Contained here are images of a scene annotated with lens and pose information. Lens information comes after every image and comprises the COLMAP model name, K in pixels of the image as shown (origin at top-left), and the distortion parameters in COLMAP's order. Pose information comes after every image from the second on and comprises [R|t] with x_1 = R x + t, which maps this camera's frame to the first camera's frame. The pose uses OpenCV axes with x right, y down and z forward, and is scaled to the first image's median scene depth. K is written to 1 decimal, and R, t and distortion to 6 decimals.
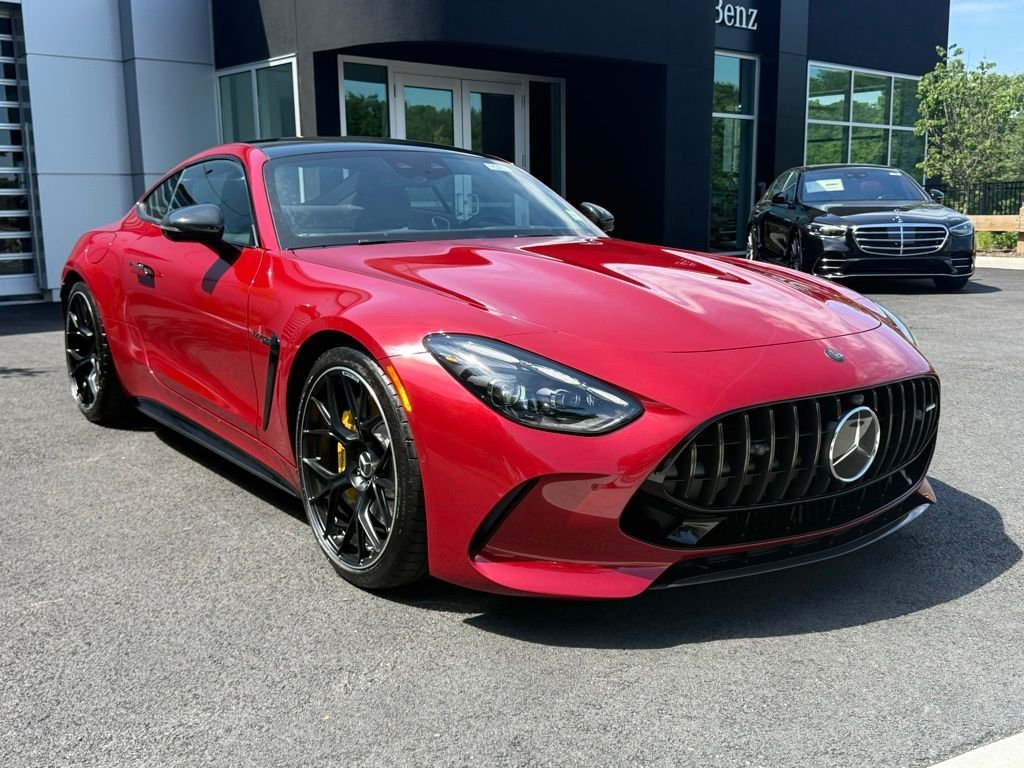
lens RADIAL K [[1024.3, 0, 512.0], [0, 1024.3, 384.0], [0, 0, 1]] dist [0.165068, -0.358401]
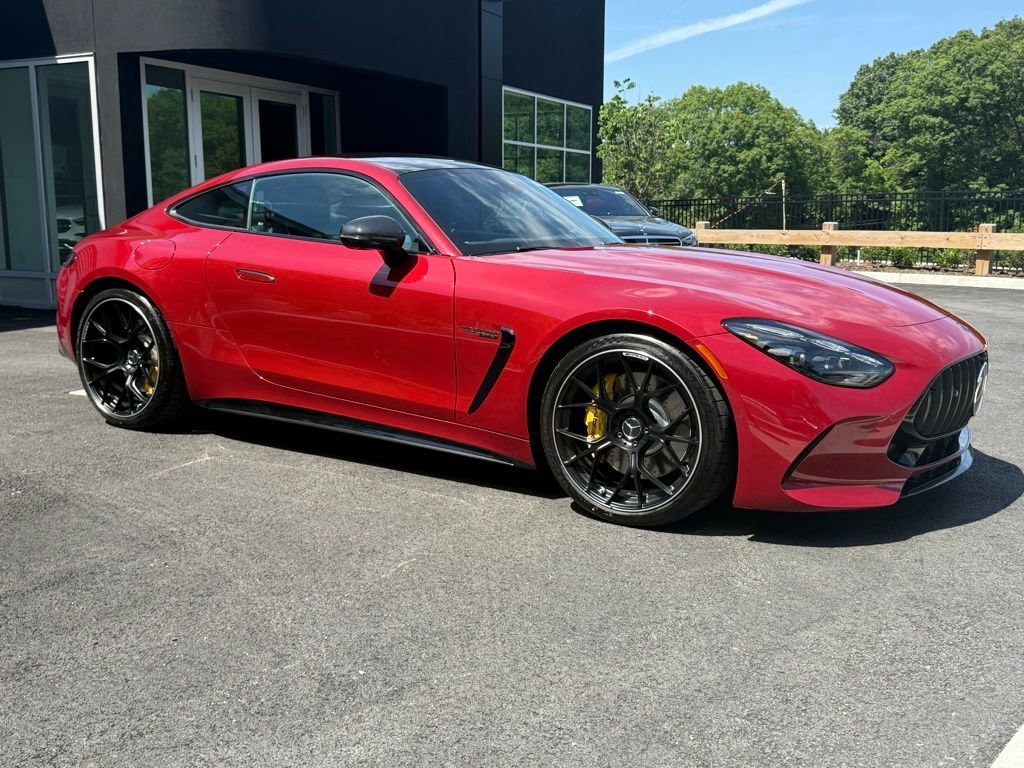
lens RADIAL K [[1024.3, 0, 512.0], [0, 1024.3, 384.0], [0, 0, 1]] dist [0.165068, -0.358401]
pose [[0.933913, -0.045090, 0.354645, -0.201544], [0.048024, 0.998846, 0.000530, 0.005045], [-0.354260, 0.016537, 0.935001, -0.029008]]
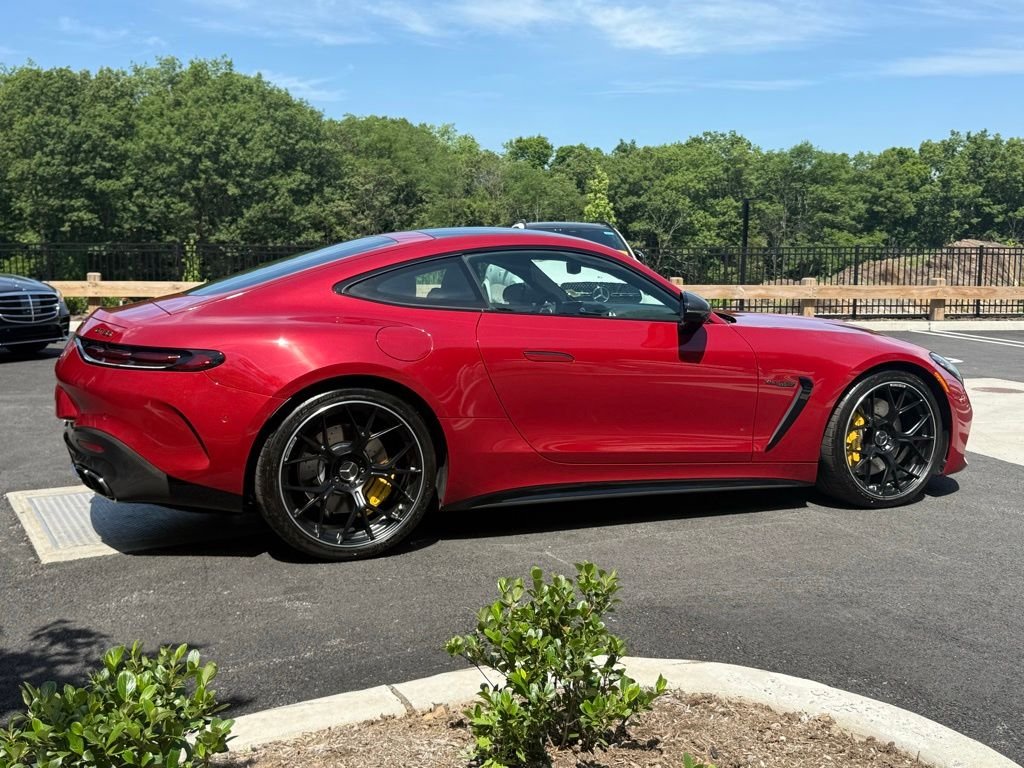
lens RADIAL K [[1024.3, 0, 512.0], [0, 1024.3, 384.0], [0, 0, 1]] dist [0.165068, -0.358401]
pose [[0.225908, -0.104934, 0.968480, -0.569757], [0.156579, 0.985166, 0.070218, -0.068412], [-0.961482, 0.135780, 0.238988, 0.343963]]
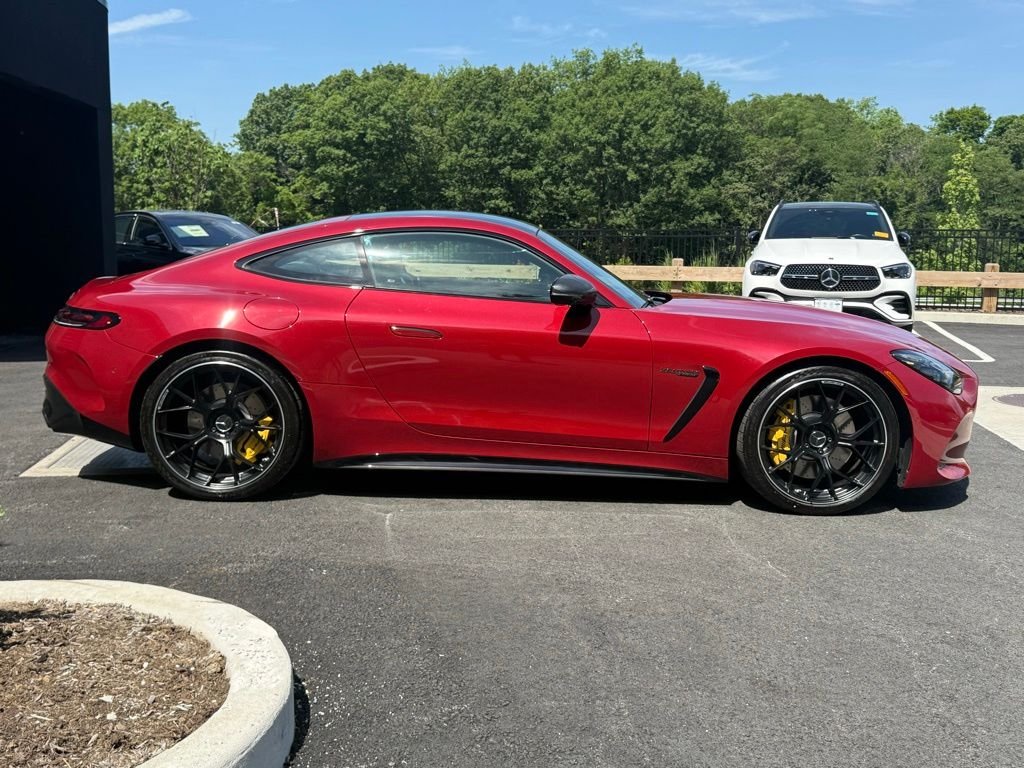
lens RADIAL K [[1024.3, 0, 512.0], [0, 1024.3, 384.0], [0, 0, 1]] dist [0.165068, -0.358401]
pose [[0.588656, -0.094733, 0.802814, -0.491036], [0.118045, 0.992538, 0.030565, -0.032838], [-0.799719, 0.076776, 0.595446, 0.123879]]
